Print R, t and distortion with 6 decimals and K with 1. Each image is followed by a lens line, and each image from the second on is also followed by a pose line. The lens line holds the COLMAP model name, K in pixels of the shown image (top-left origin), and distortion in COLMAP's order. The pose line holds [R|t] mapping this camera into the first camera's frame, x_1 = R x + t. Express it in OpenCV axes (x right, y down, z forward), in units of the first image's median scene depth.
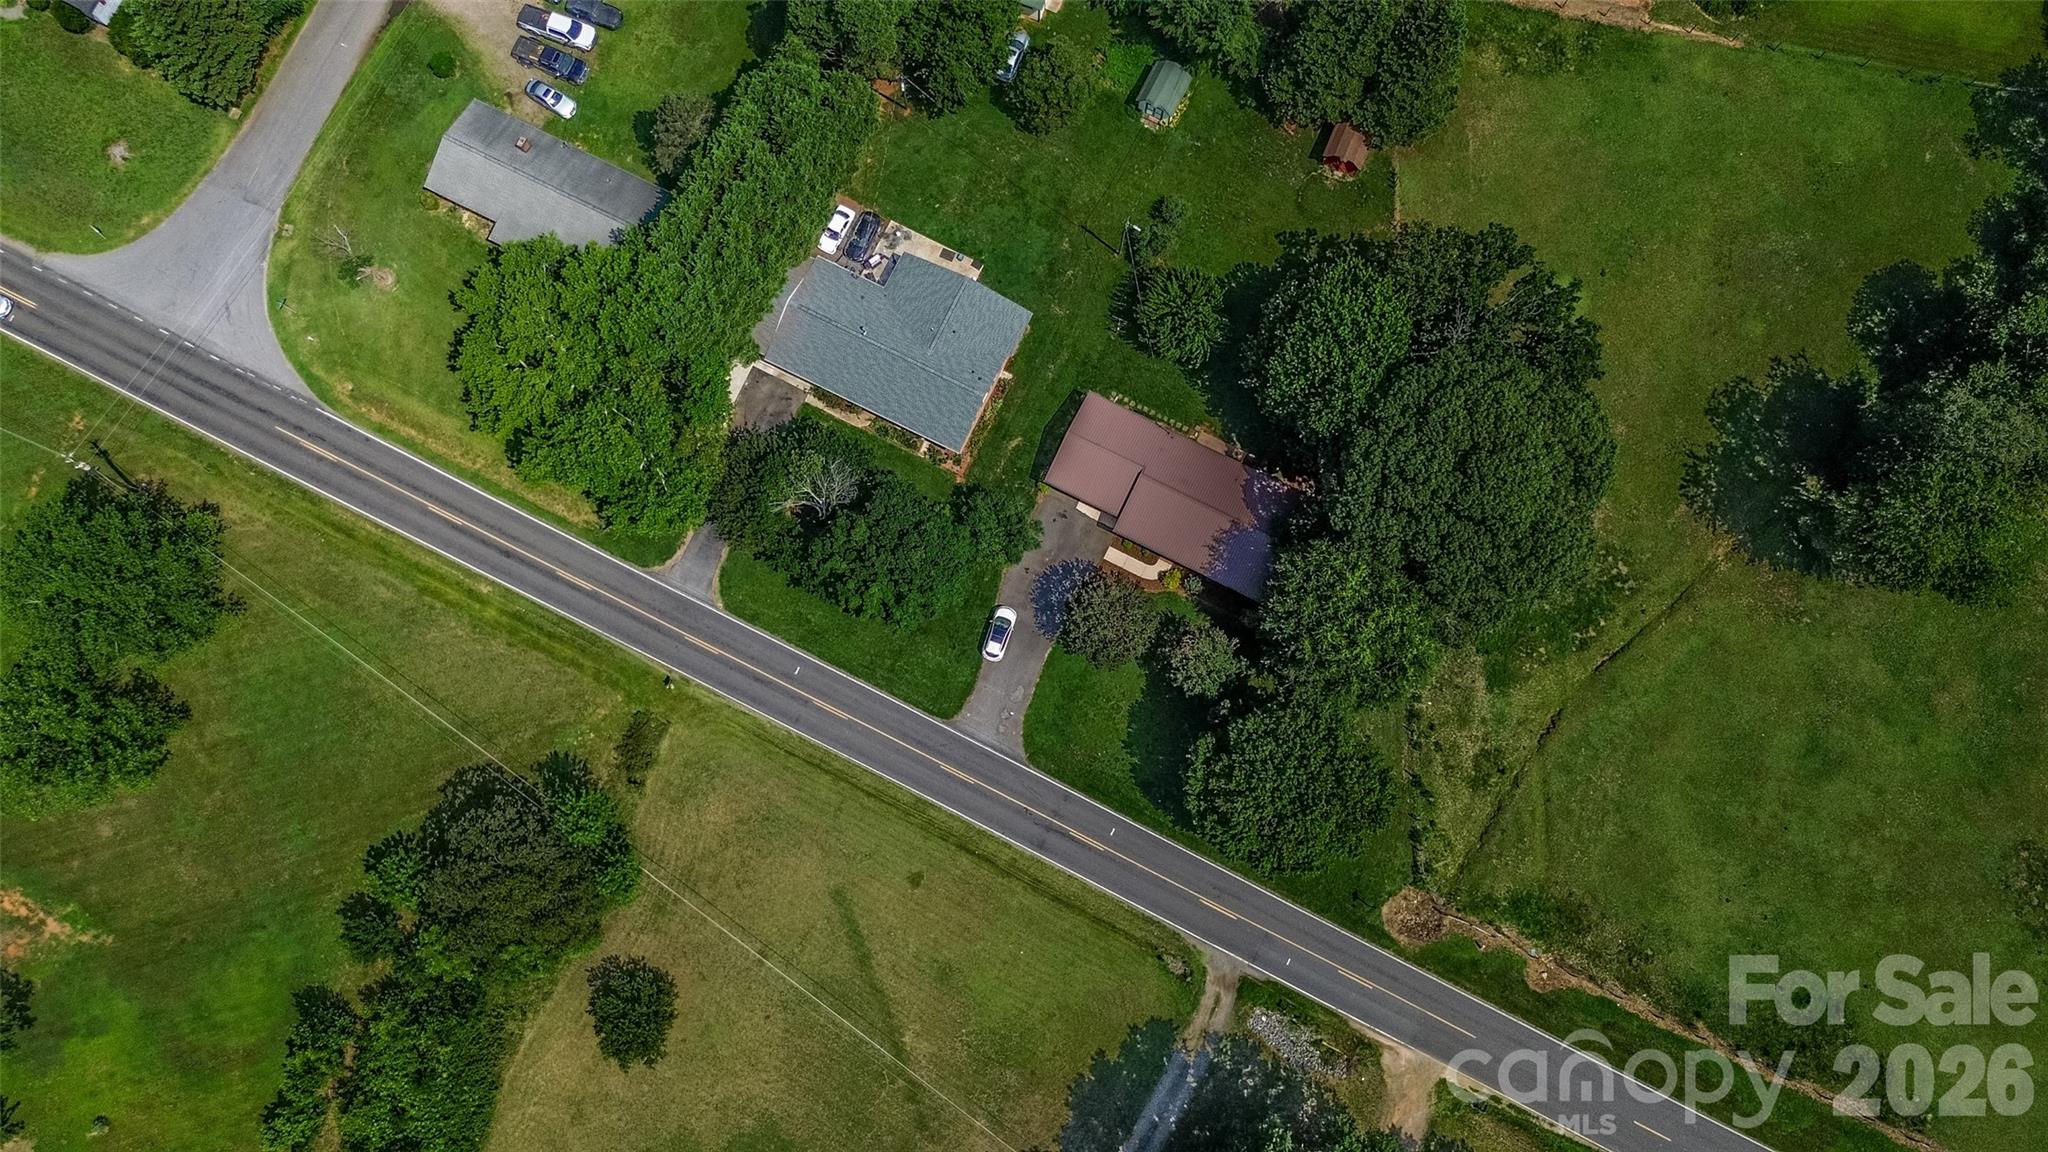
lens RADIAL K [[1467.3, 0, 1020.3], [0, 1467.3, 554.1], [0, 0, 1]] dist [0.062095, -0.061630]
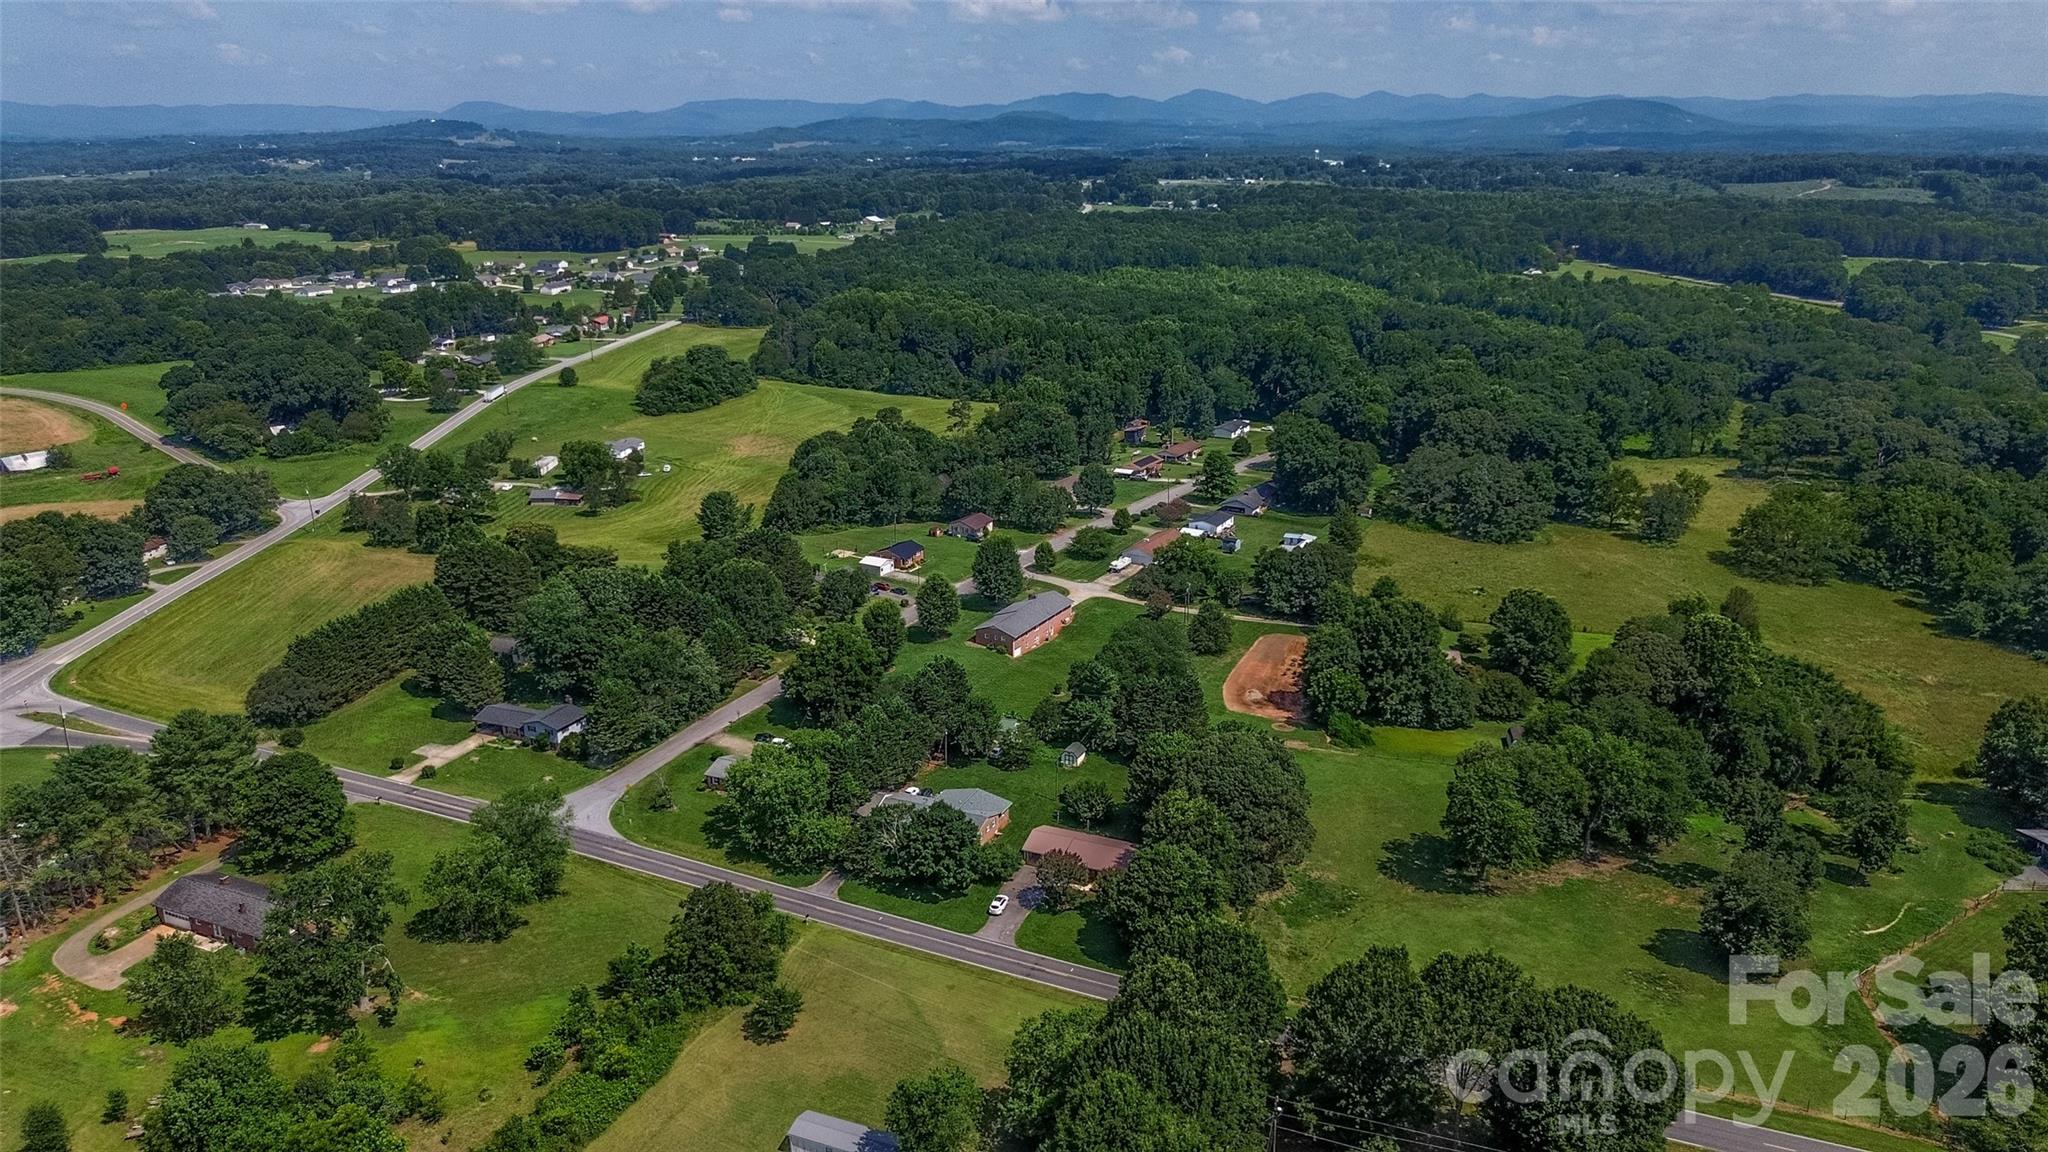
lens RADIAL K [[1467.3, 0, 1023.4], [0, 1467.3, 567.7], [0, 0, 1]] dist [0.062095, -0.061630]
pose [[0.999119, -0.019626, 0.037106, -0.042120], [0.041947, 0.433346, -0.900251, 1.449390], [0.001588, 0.901014, 0.433787, -0.107096]]
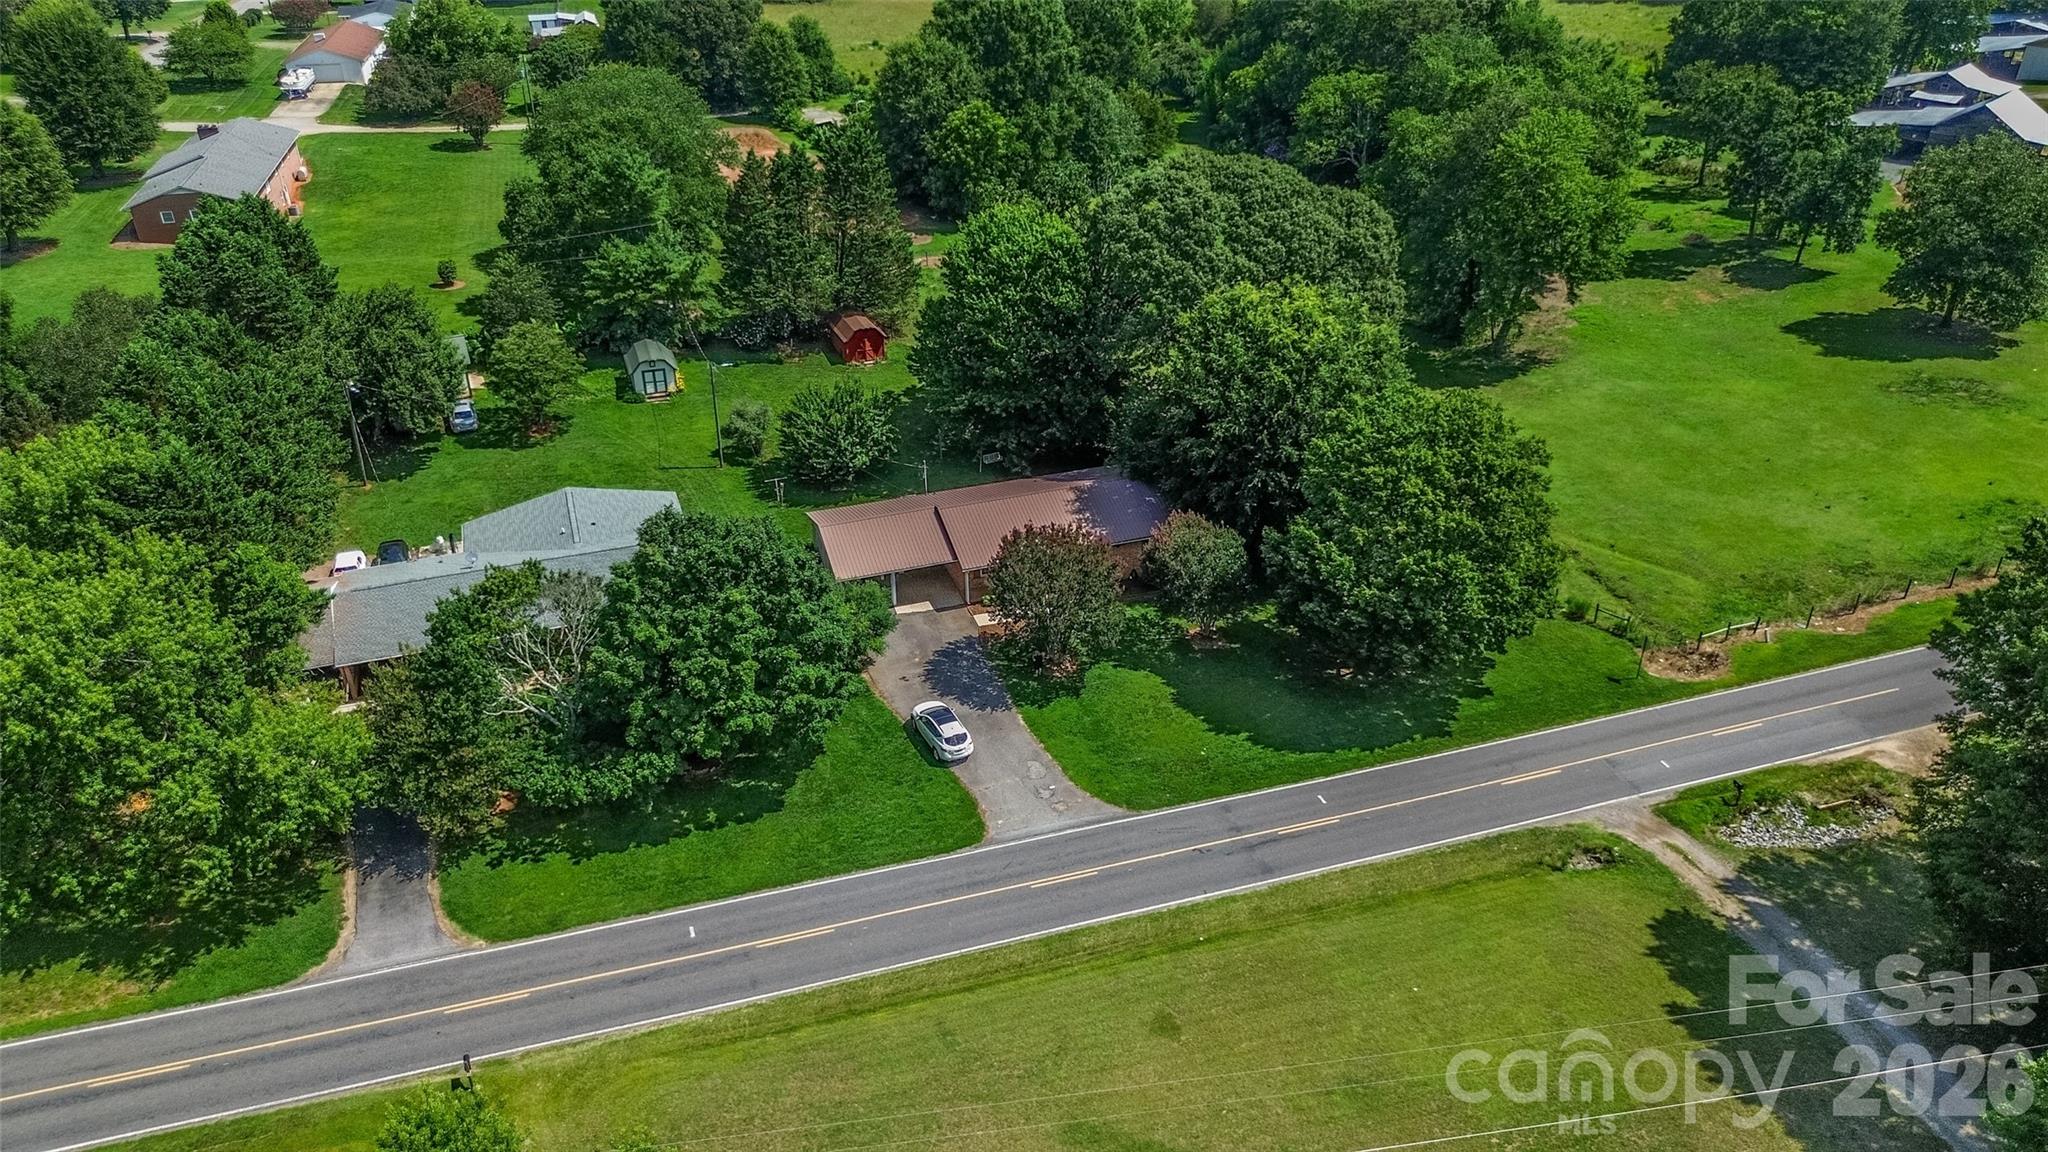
lens RADIAL K [[1467.3, 0, 1024.6], [0, 1467.3, 574.3], [0, 0, 1]] dist [0.062095, -0.061630]
pose [[0.699889, -0.360896, 0.616368, -0.338301], [0.706617, 0.475696, -0.523837, 0.363631], [-0.104153, 0.802164, 0.587950, 0.597688]]
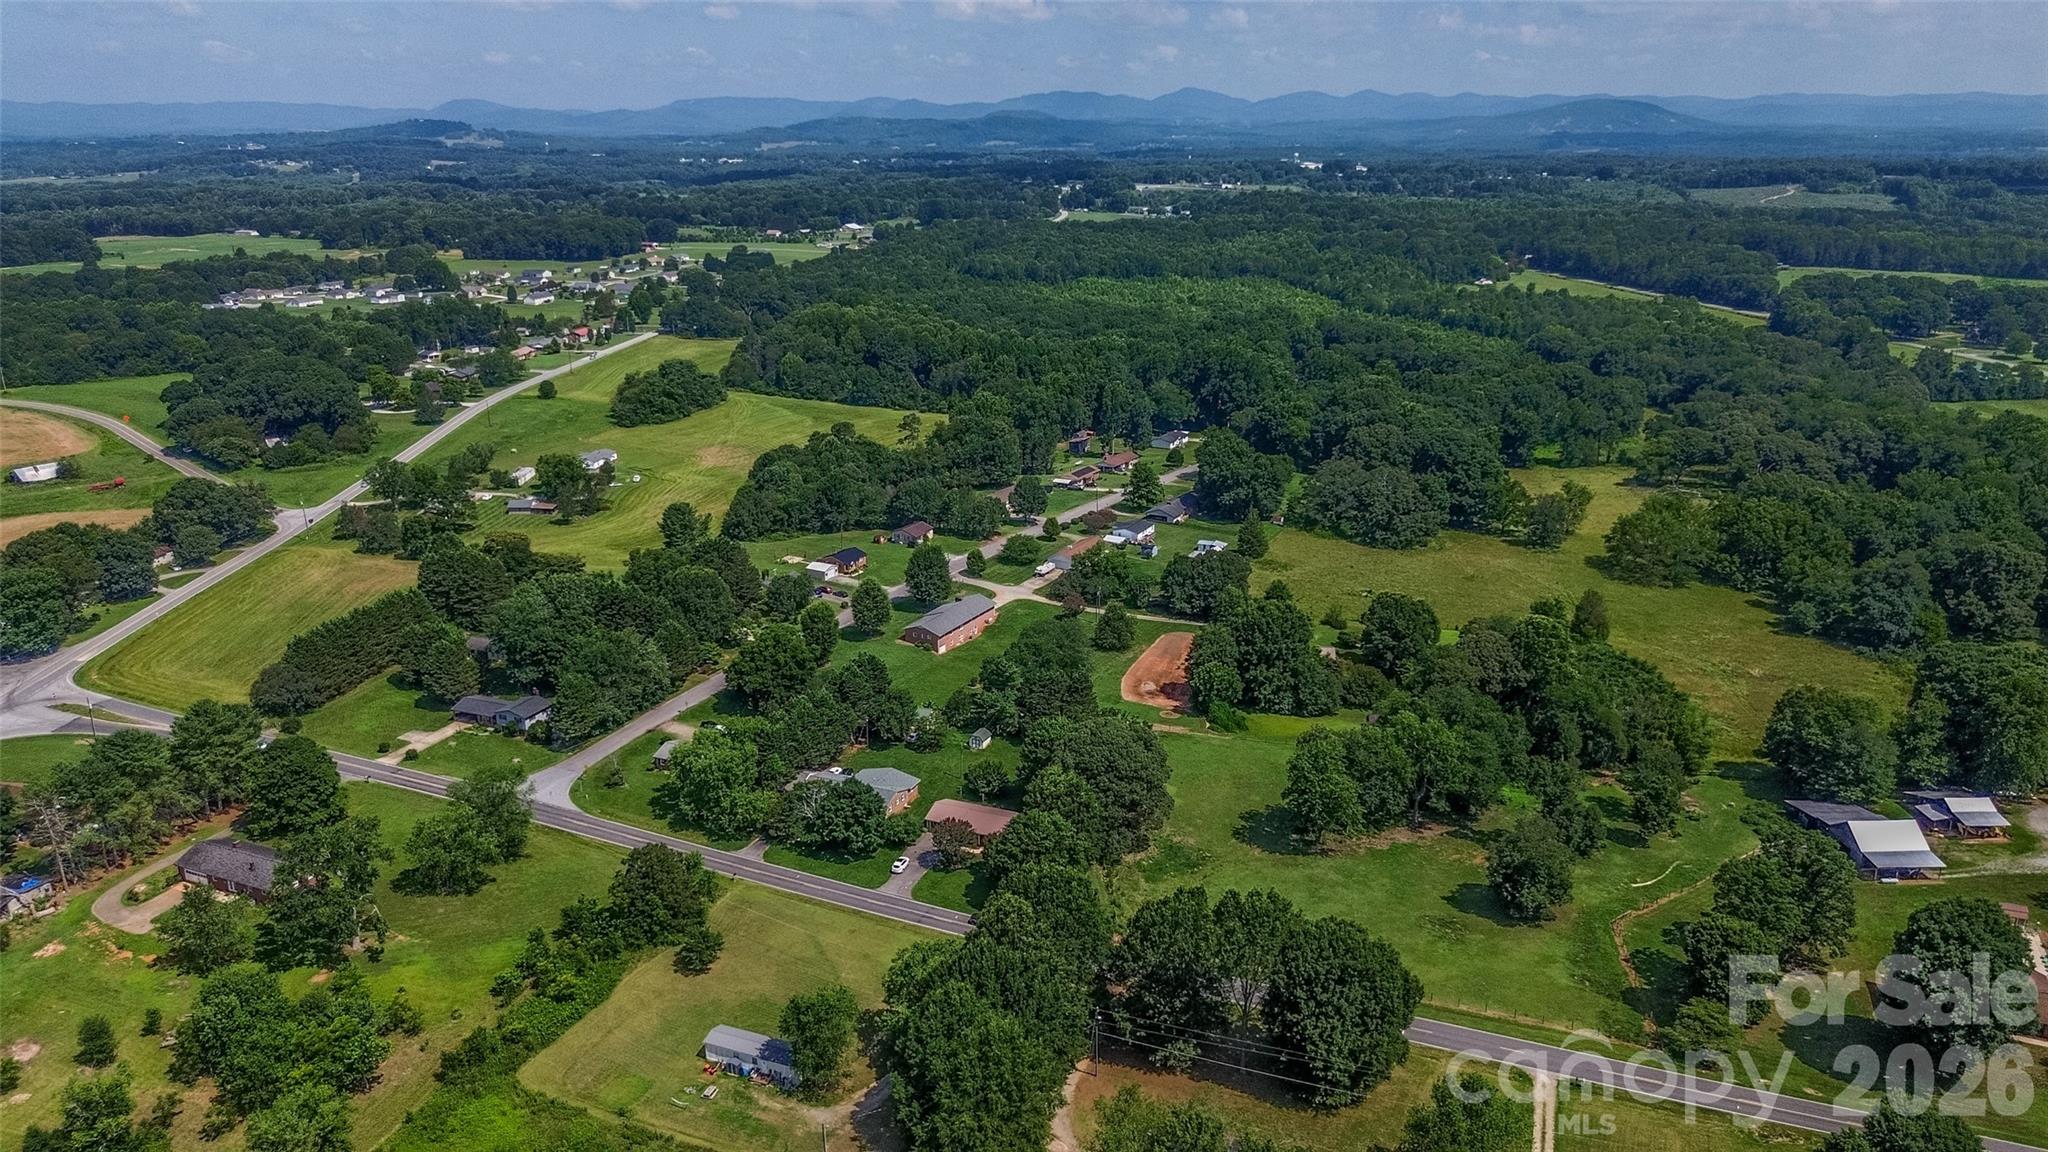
lens RADIAL K [[1467.3, 0, 1023.1], [0, 1467.3, 571.2], [0, 0, 1]] dist [0.062095, -0.061630]
pose [[0.998878, -0.021016, 0.042449, 0.076999], [0.047366, 0.437078, -0.898175, 1.712003], [0.000322, 0.899178, 0.437583, -0.248598]]
